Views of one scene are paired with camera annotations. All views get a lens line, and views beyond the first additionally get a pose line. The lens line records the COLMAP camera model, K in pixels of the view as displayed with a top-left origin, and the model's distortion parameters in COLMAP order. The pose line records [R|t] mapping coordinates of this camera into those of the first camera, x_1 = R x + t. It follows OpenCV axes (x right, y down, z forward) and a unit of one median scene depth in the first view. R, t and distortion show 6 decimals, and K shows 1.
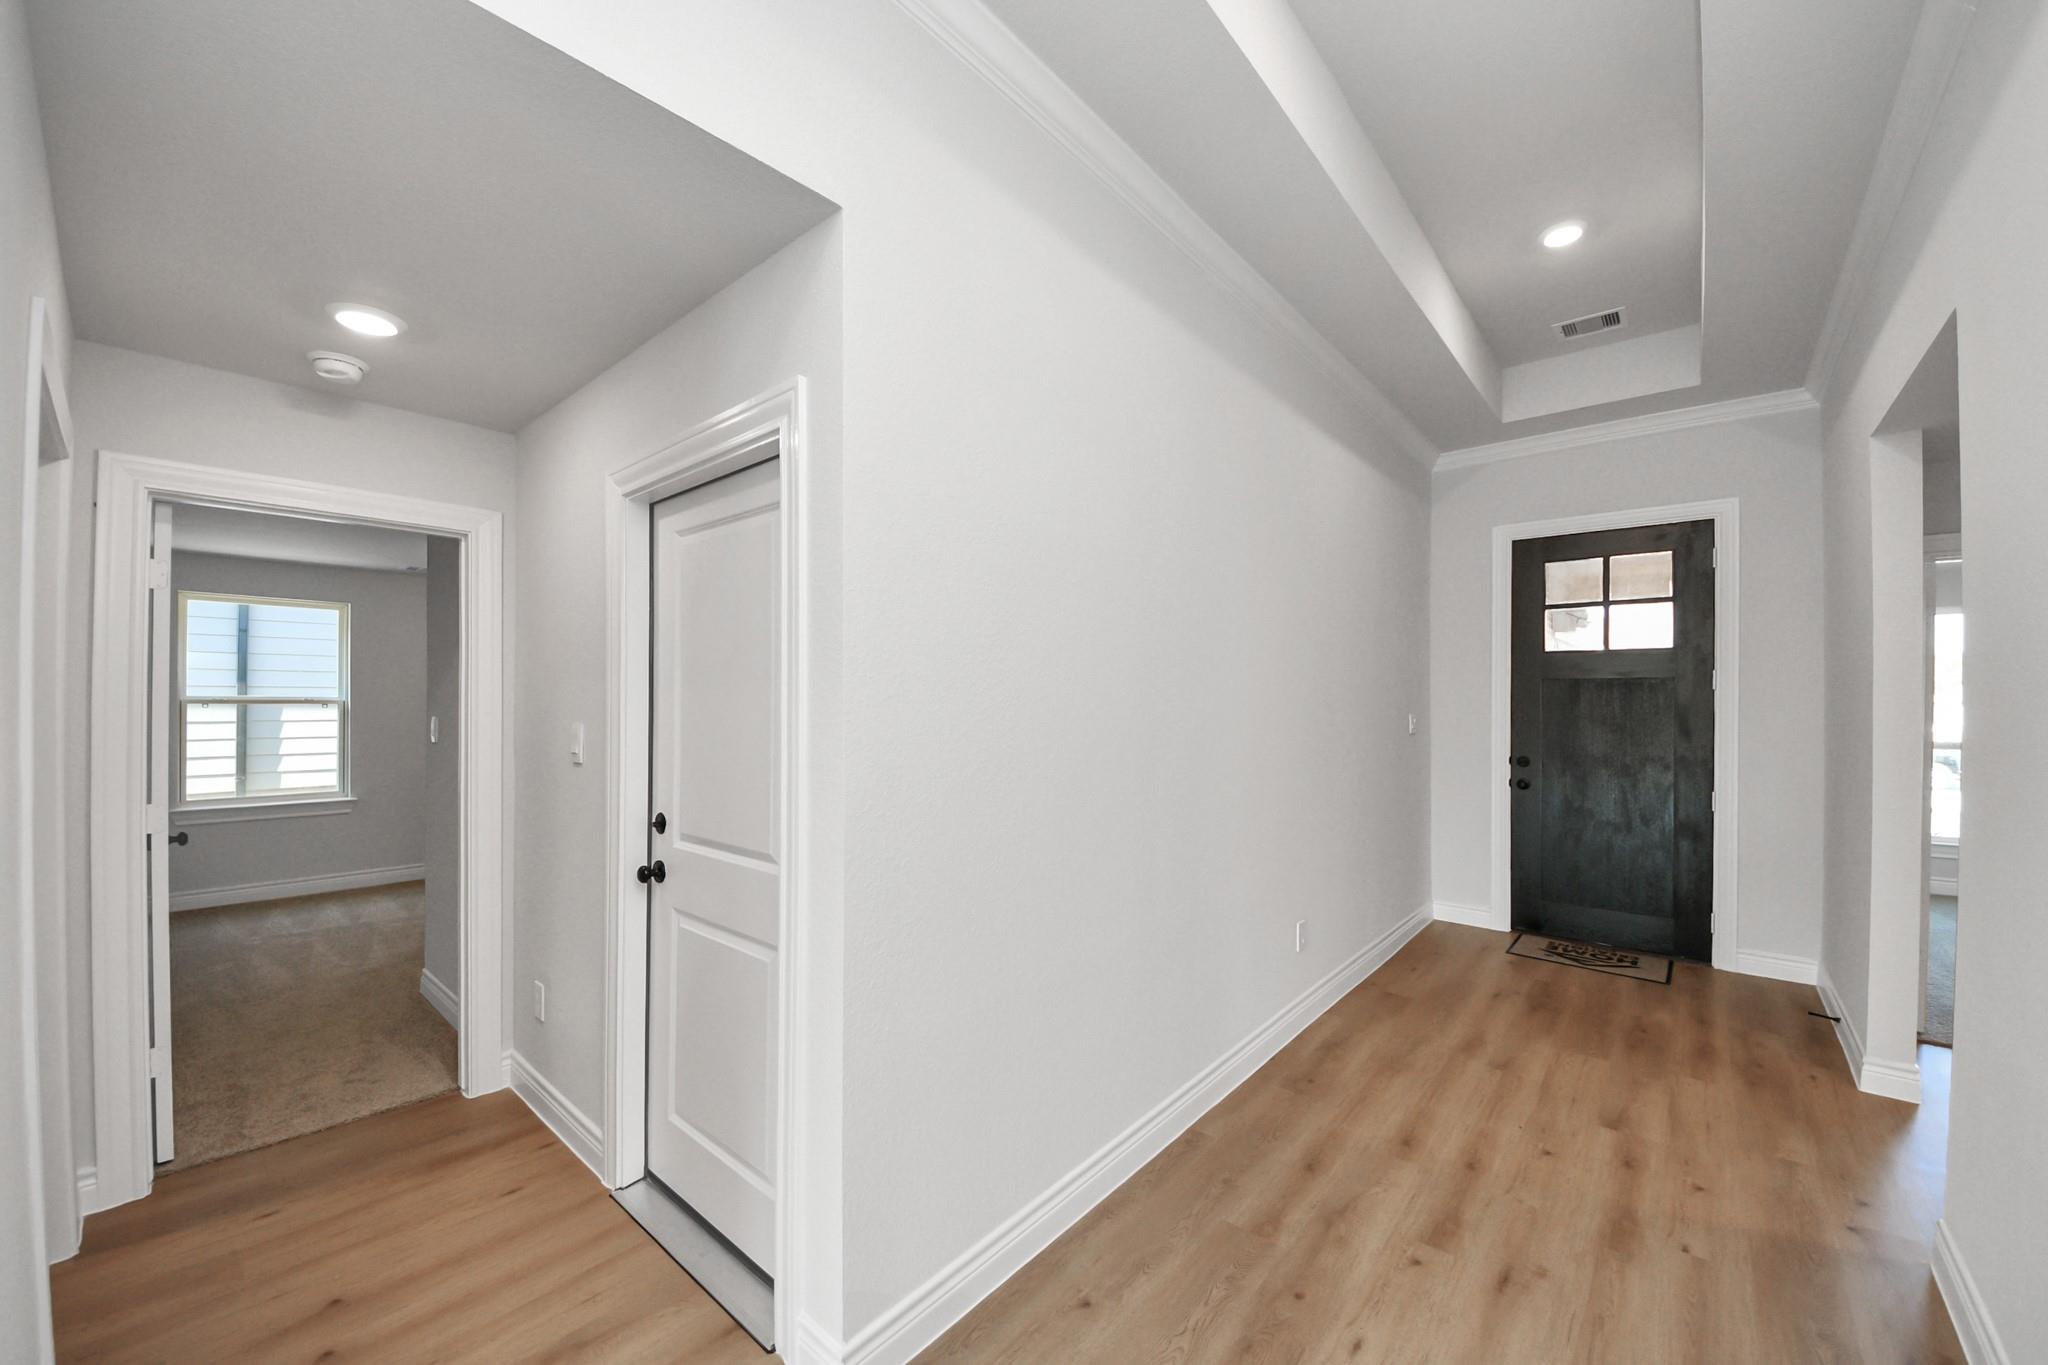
lens RADIAL K [[732.6, 0, 1025.1], [0, 732.6, 695.1], [0, 0, 1]] dist [0.024266, -0.019473]
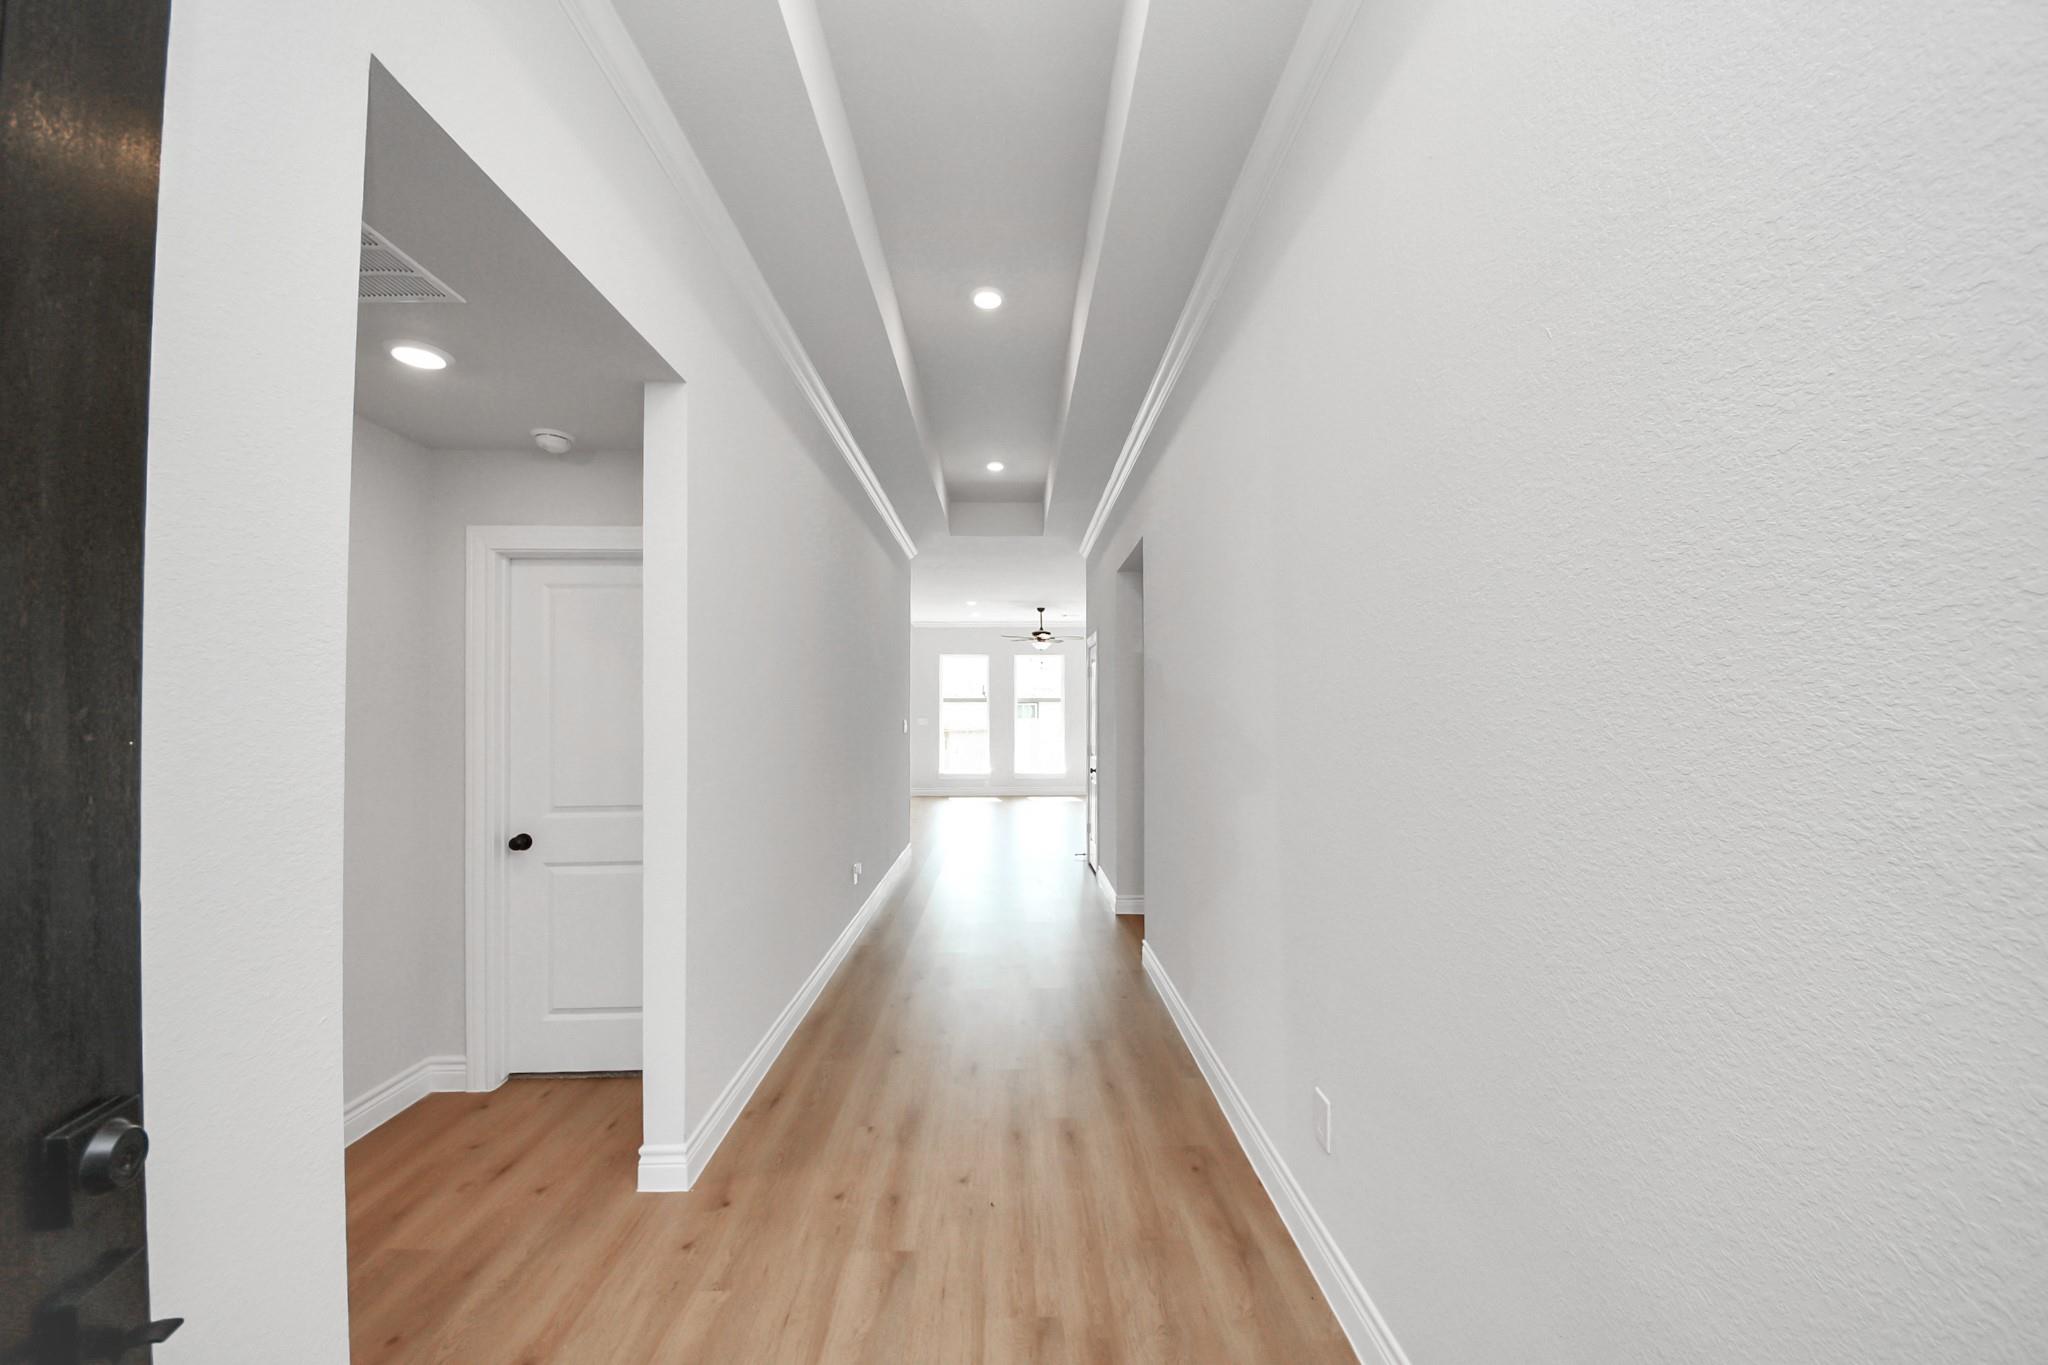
lens RADIAL K [[732.6, 0, 1025.1], [0, 732.6, 695.1], [0, 0, 1]] dist [0.024266, -0.019473]
pose [[-0.723471, -0.013273, -0.690227, 1.263163], [0.009316, 0.999536, -0.028985, 0.008568], [0.690292, -0.027400, -0.723012, 1.687252]]
